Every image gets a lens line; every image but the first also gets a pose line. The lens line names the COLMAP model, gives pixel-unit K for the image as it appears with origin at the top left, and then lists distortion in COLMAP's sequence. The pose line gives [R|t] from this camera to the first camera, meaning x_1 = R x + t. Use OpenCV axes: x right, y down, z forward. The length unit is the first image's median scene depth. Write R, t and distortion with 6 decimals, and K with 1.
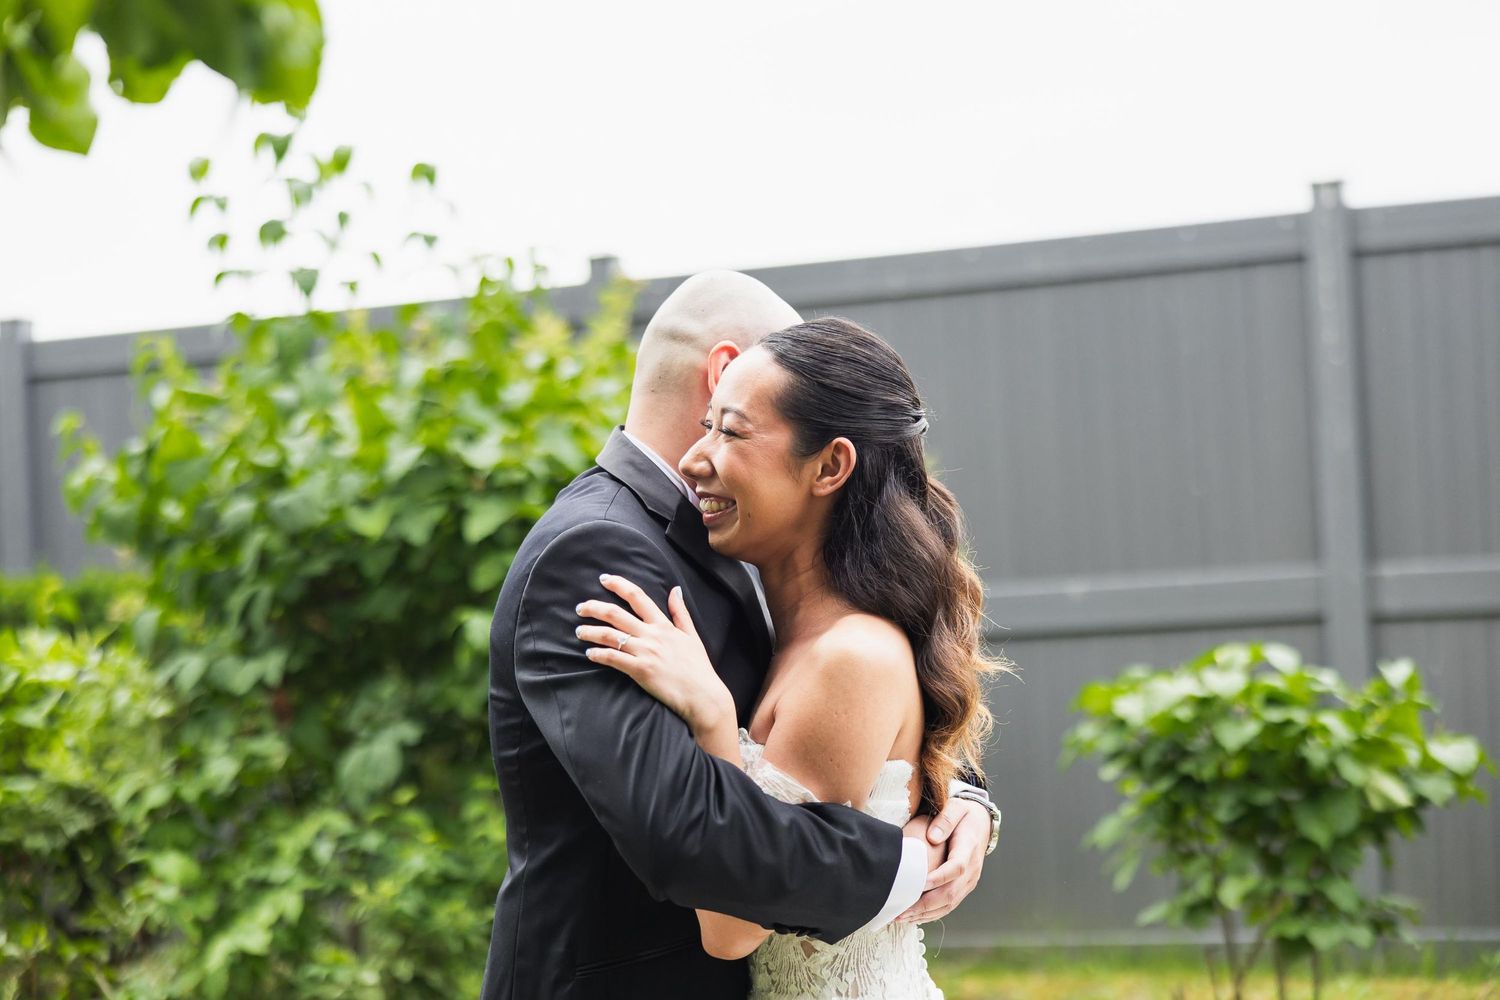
lens RADIAL K [[2826.6, 0, 753.9], [0, 2826.6, 526.3], [0, 0, 1]] dist [0.017156, -0.121304]
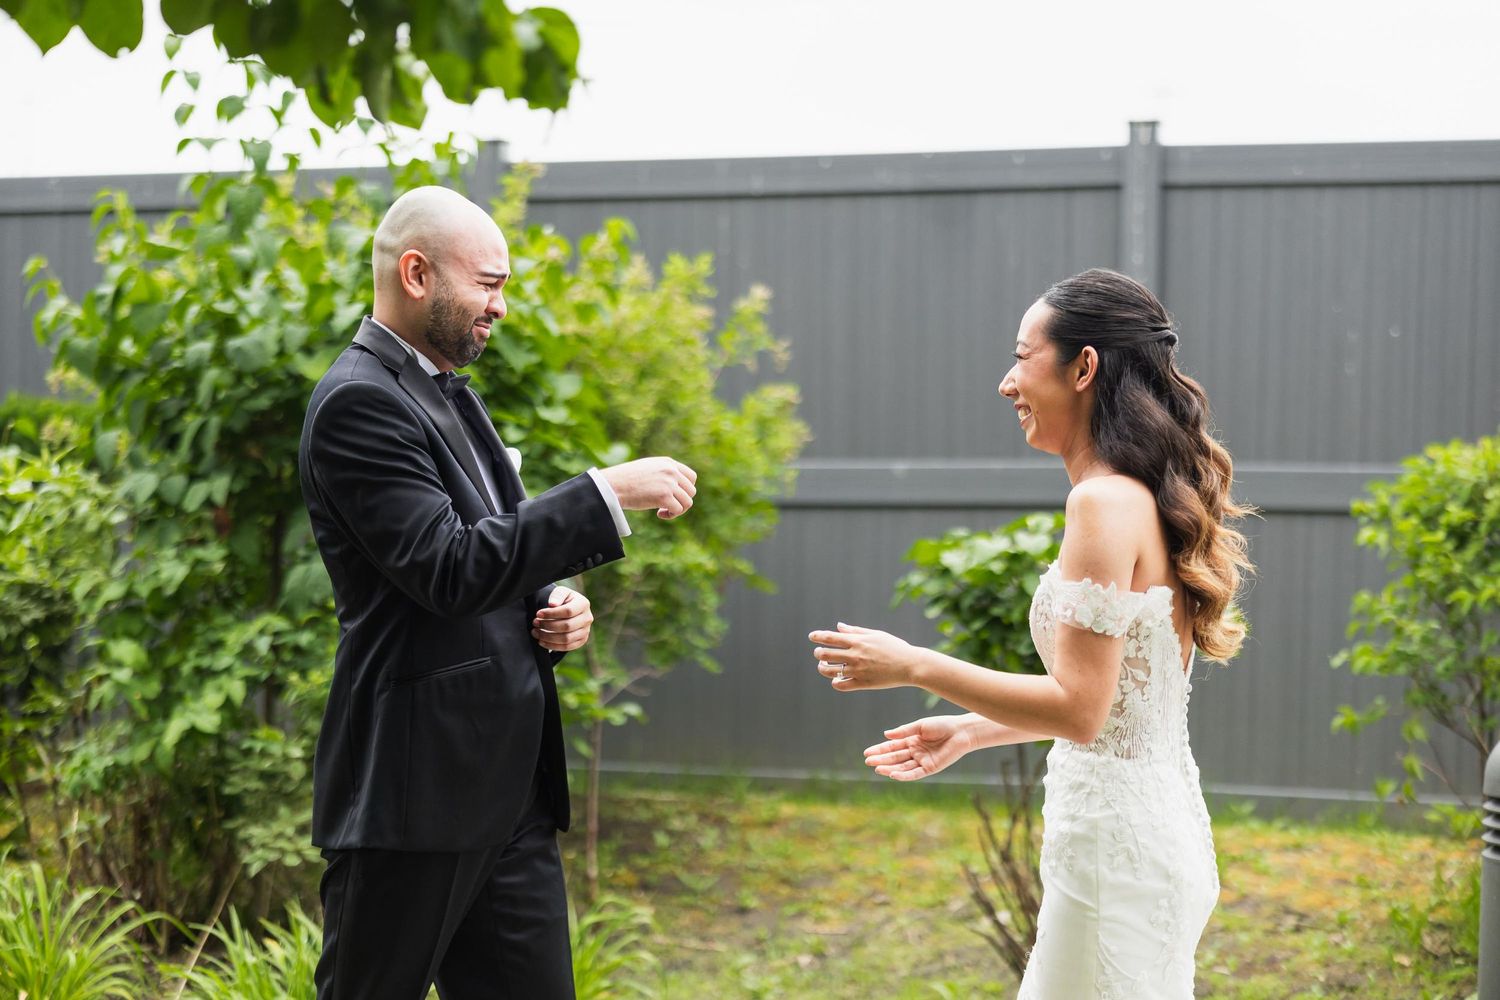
lens RADIAL K [[2826.6, 0, 753.9], [0, 2826.6, 526.3], [0, 0, 1]] dist [0.017156, -0.121304]
pose [[0.995648, 0.058795, 0.072303, -0.034636], [-0.061843, 0.997257, 0.040663, 0.005174], [-0.069714, -0.044958, 0.996553, -0.171030]]
